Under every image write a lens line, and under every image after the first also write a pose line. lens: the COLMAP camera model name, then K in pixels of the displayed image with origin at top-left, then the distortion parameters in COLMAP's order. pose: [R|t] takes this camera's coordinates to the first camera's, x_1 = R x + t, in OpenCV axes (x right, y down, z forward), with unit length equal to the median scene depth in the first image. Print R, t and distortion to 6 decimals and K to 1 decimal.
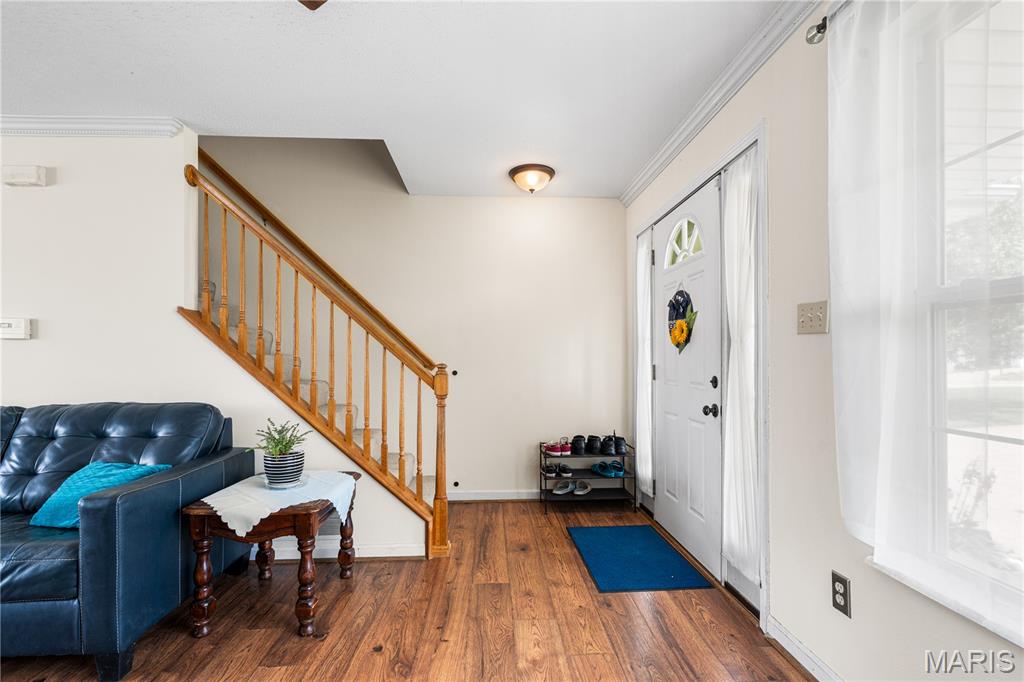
lens RADIAL K [[468.6, 0, 519.4], [0, 468.6, 362.5], [0, 0, 1]] dist [-0.004335, 0.000993]
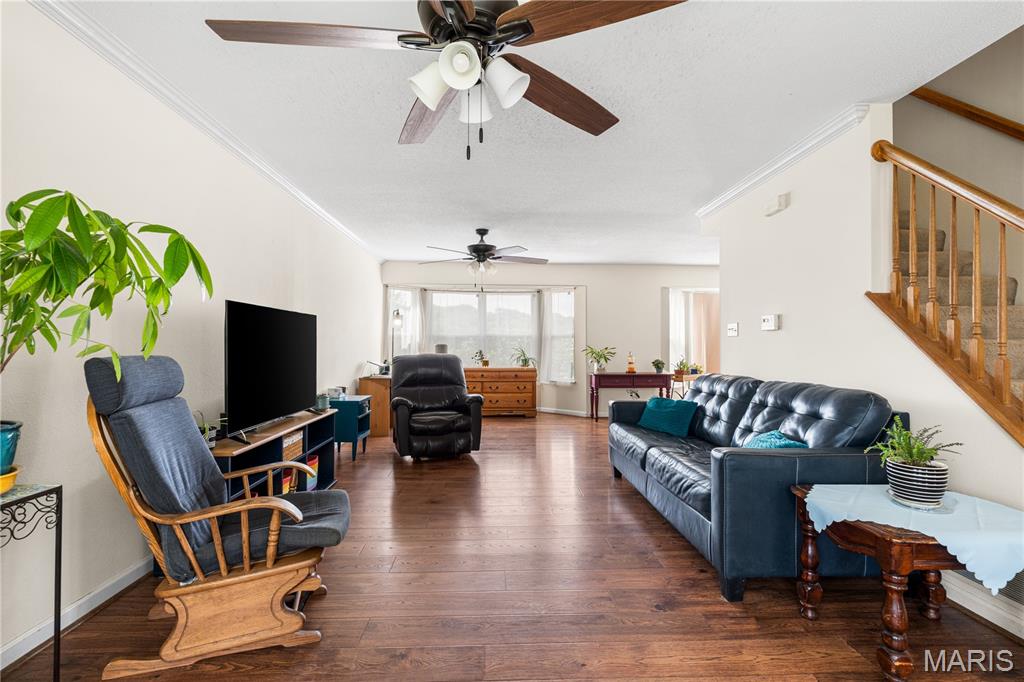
lens RADIAL K [[468.6, 0, 513.7], [0, 468.6, 340.7], [0, 0, 1]] dist [-0.004335, 0.000993]
pose [[-0.027771, -0.011547, -0.999548, 0.343924], [-0.001970, 0.999932, -0.011496, -0.004015], [0.999612, 0.001650, -0.027792, 0.369117]]
